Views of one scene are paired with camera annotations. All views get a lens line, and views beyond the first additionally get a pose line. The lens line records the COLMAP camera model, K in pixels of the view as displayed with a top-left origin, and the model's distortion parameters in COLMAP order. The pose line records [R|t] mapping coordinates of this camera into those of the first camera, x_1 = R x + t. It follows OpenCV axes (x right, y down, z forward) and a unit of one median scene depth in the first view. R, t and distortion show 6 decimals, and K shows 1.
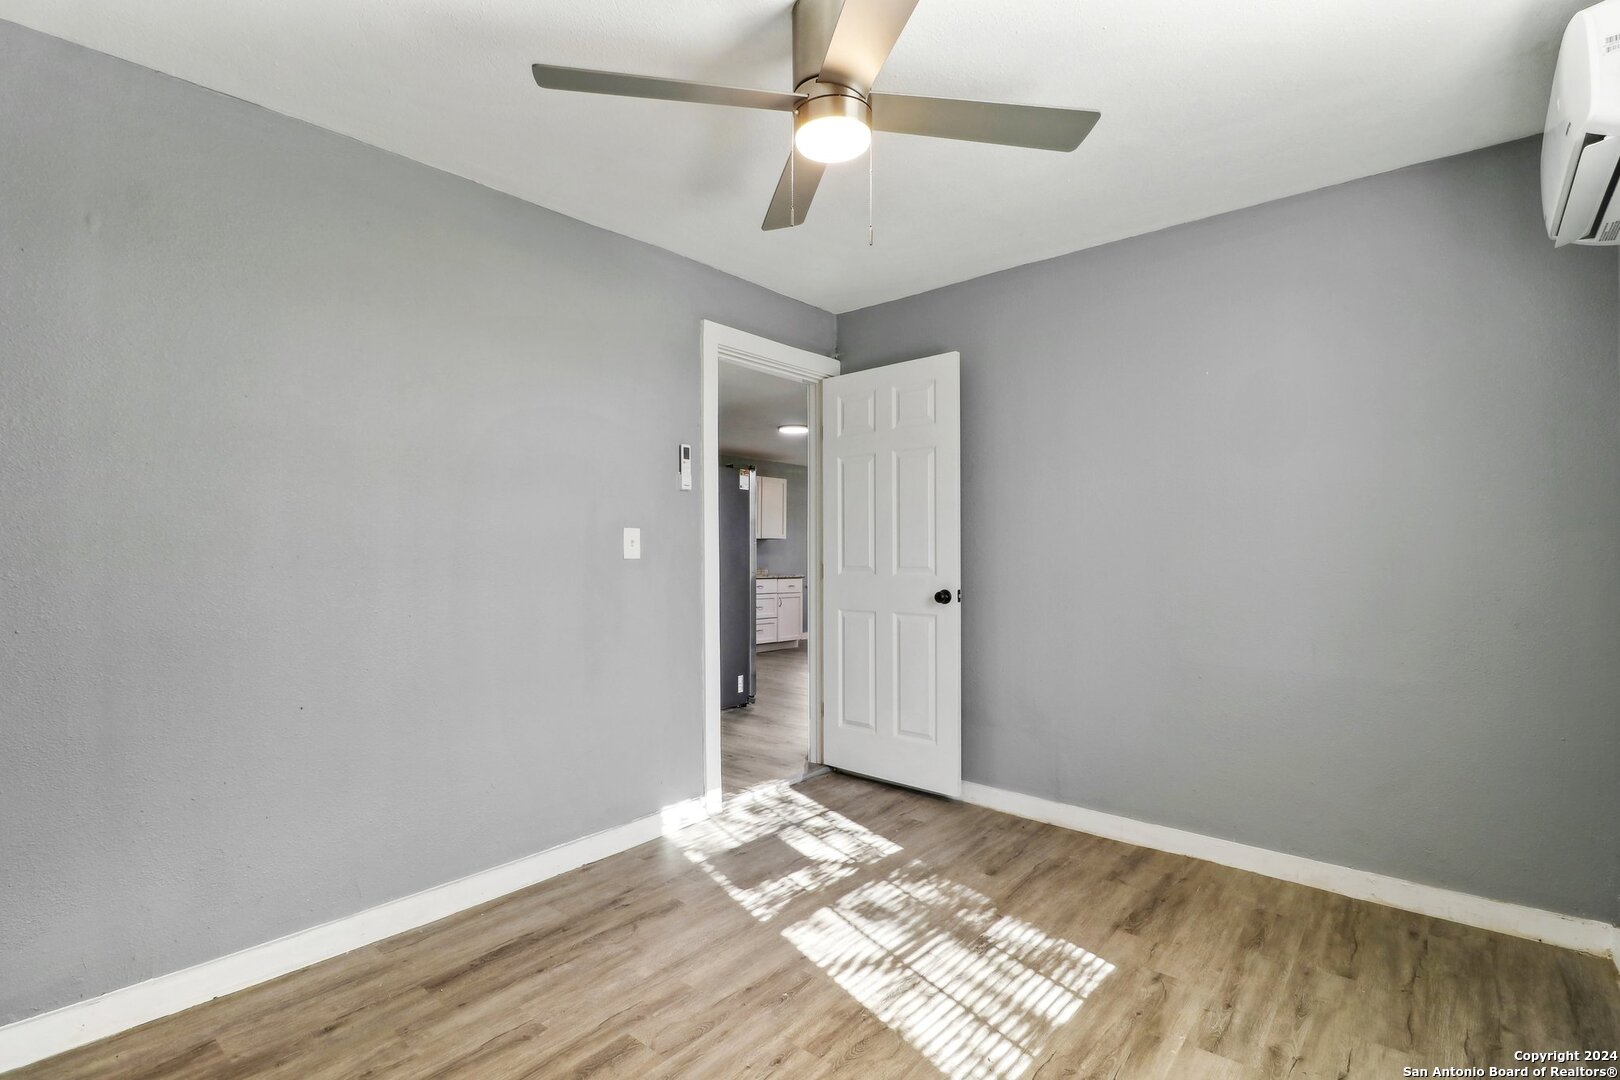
lens RADIAL K [[740.3, 0, 808.9], [0, 740.3, 543.3], [0, 0, 1]] dist [-0.001342, 0.001029]
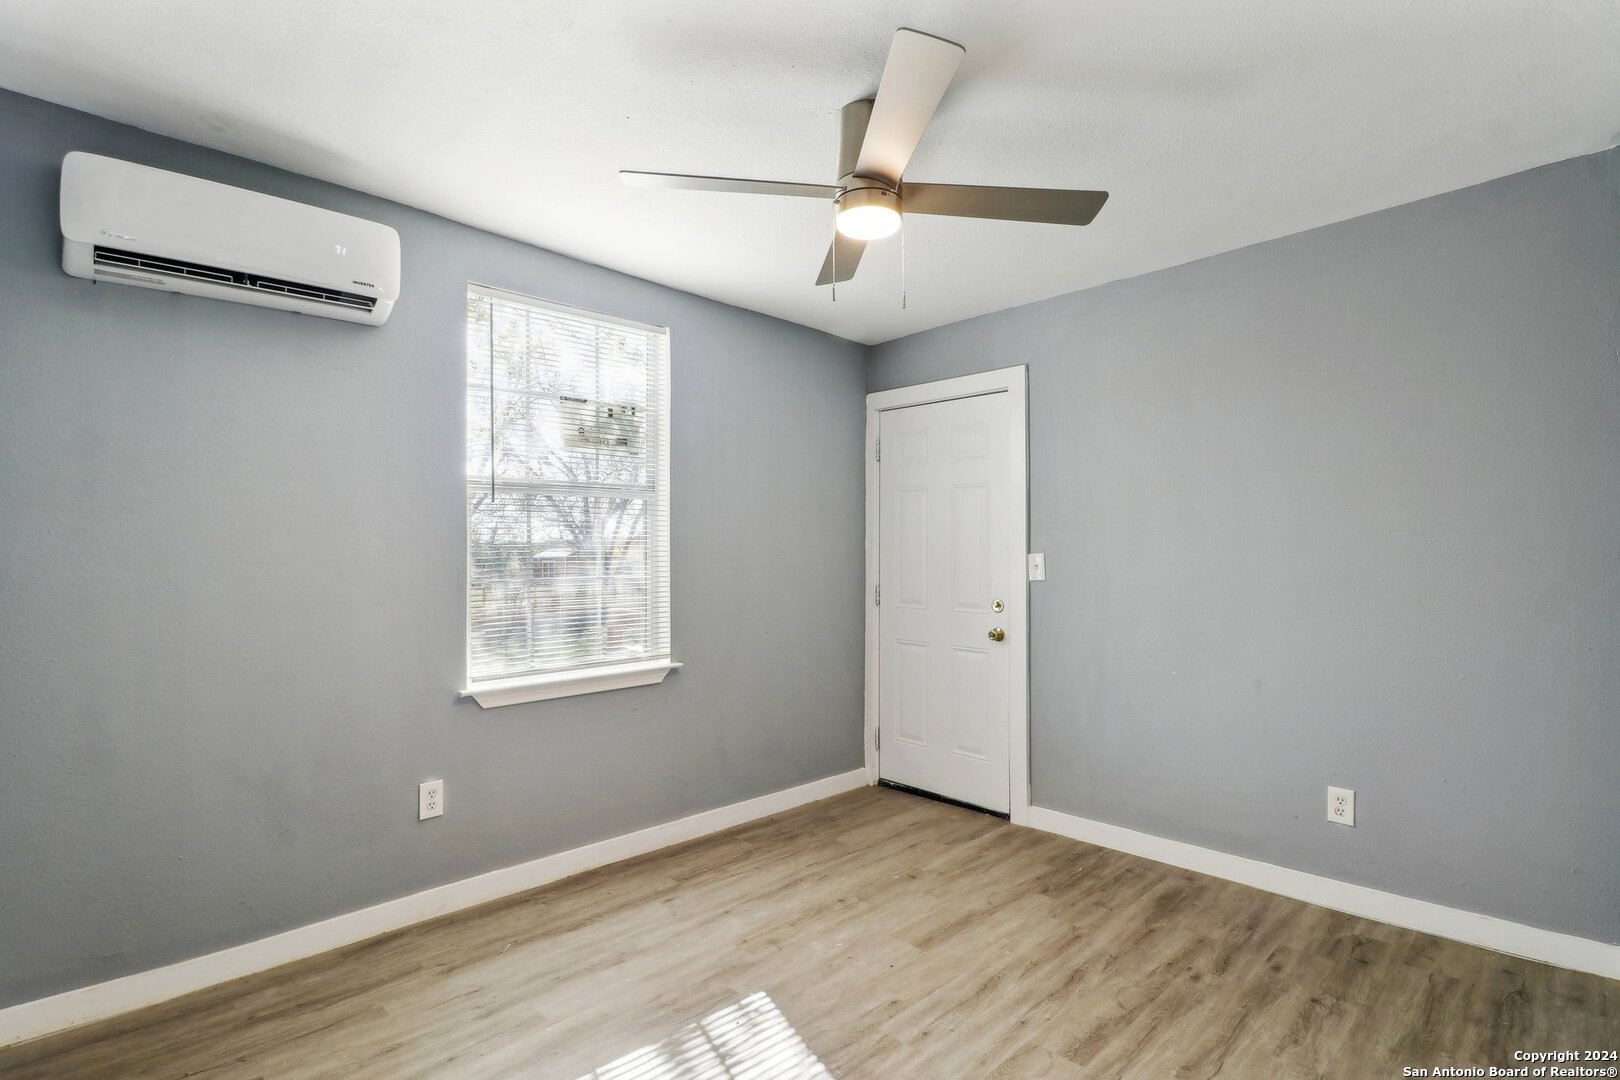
lens RADIAL K [[740.3, 0, 819.6], [0, 740.3, 549.0], [0, 0, 1]] dist [-0.001342, 0.001029]
pose [[-0.994933, 0.003885, 0.100465, 0.002194], [0.002413, 0.999888, -0.014762, -0.012119], [-0.100511, -0.014445, -0.994831, 2.014217]]
